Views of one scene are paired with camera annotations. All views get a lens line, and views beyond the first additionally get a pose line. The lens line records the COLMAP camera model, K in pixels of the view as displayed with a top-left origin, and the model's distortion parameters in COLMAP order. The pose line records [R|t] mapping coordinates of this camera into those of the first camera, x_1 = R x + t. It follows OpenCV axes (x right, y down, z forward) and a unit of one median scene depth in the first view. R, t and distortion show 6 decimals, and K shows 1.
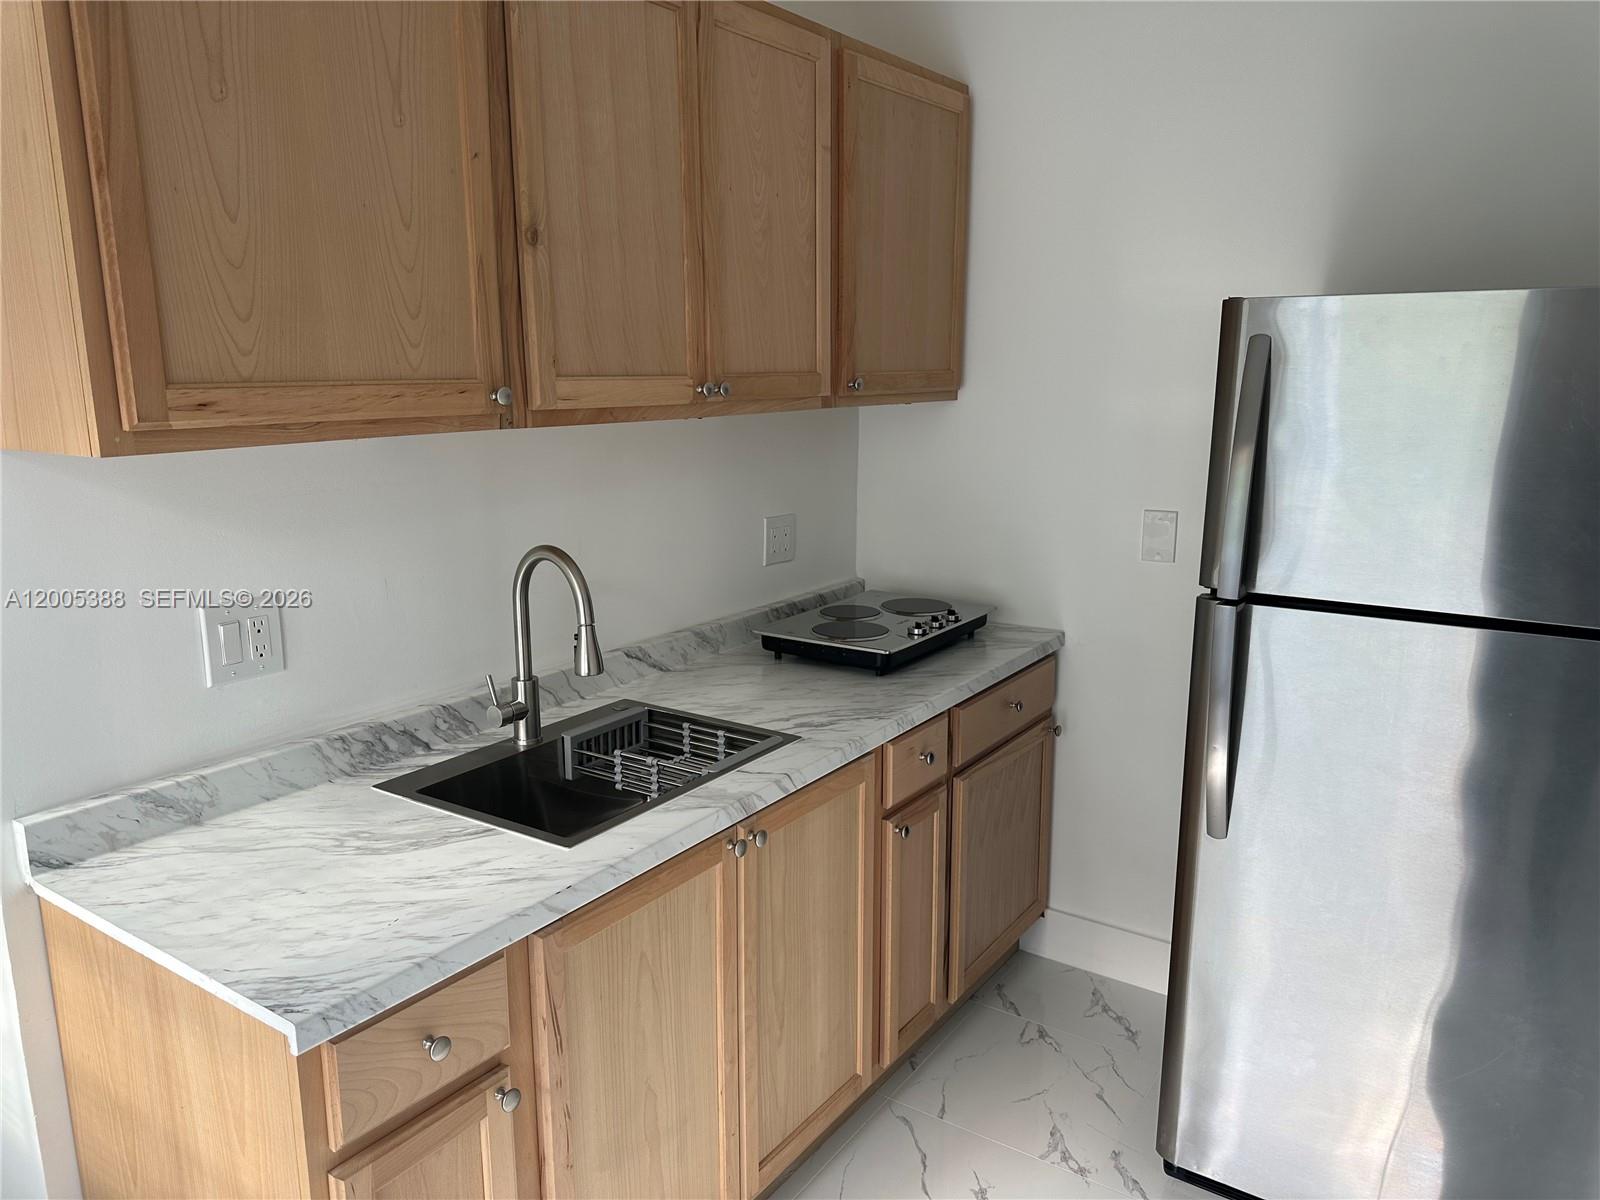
lens RADIAL K [[1140.6, 0, 794.5], [0, 1140.6, 594.2], [0, 0, 1]] dist [0.005868, -0.015941]
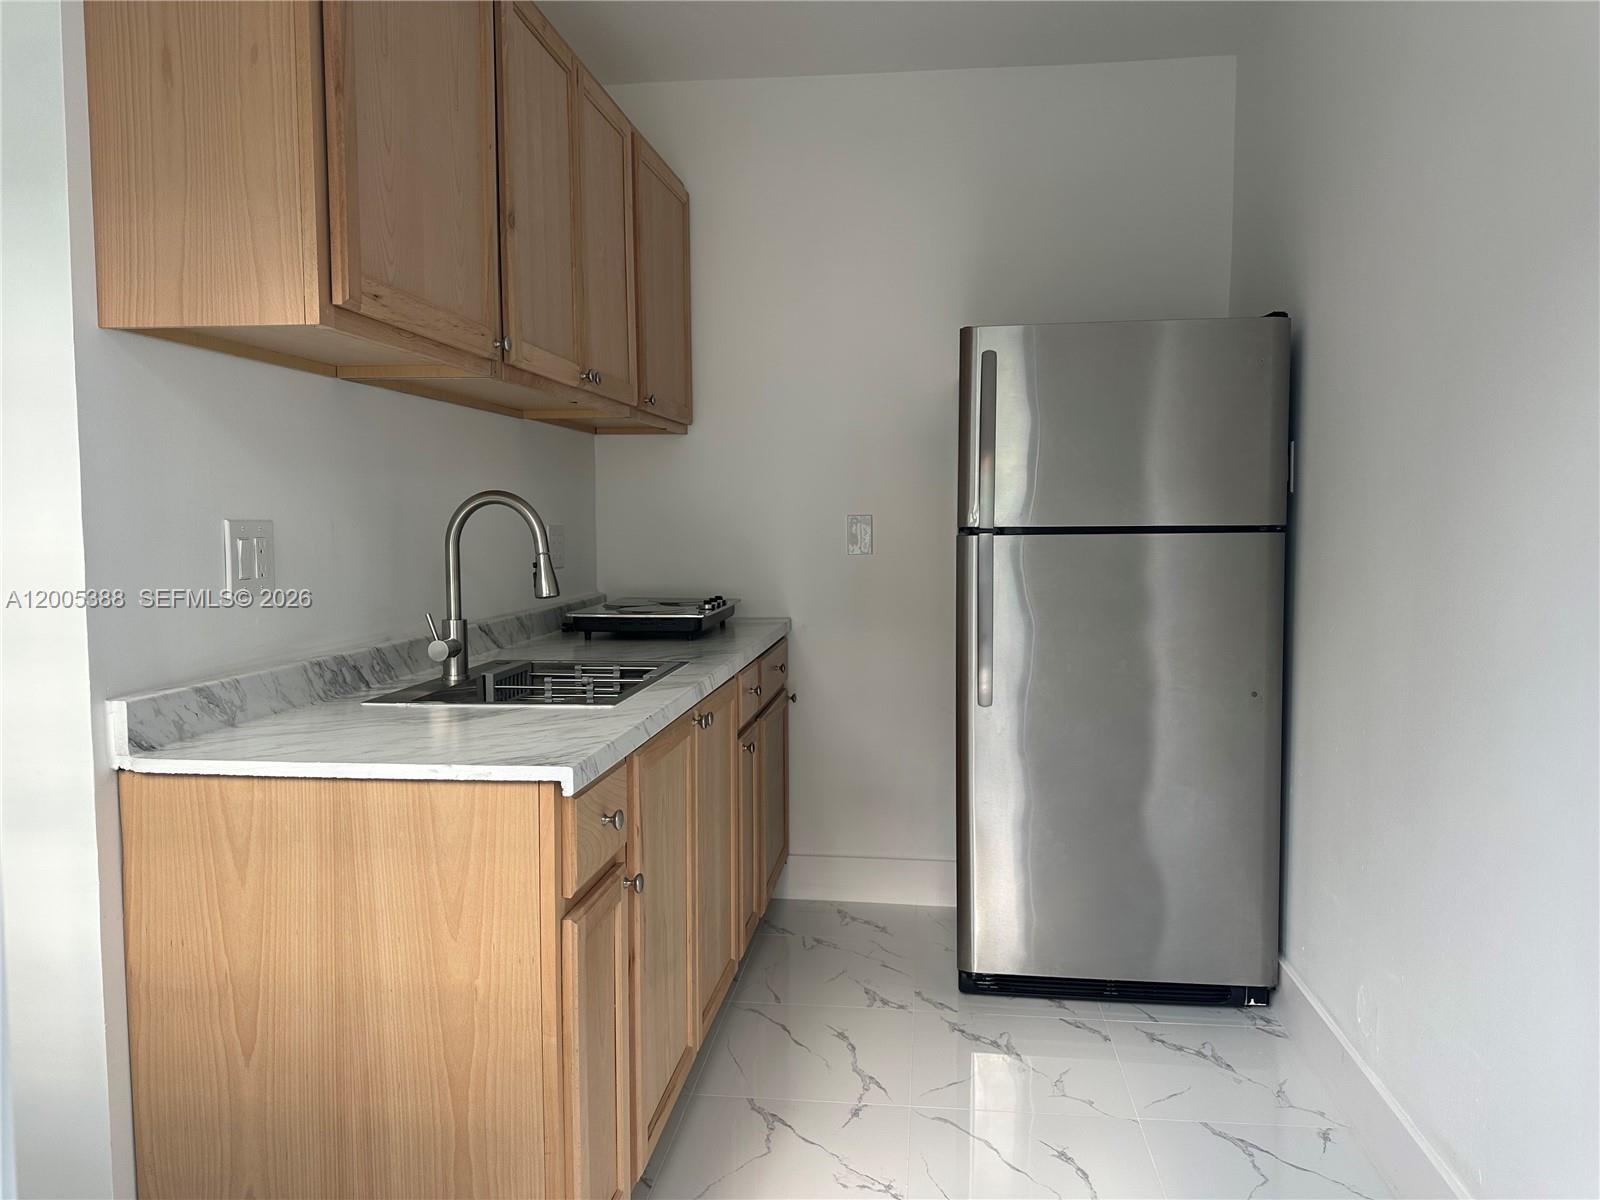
lens RADIAL K [[1140.6, 0, 808.5], [0, 1140.6, 603.0], [0, 0, 1]] dist [0.005868, -0.015941]
pose [[0.882843, -0.031569, 0.468605, -0.471236], [0.089691, 0.990709, -0.102233, 0.210355], [-0.461024, 0.132286, 0.877472, -0.133488]]
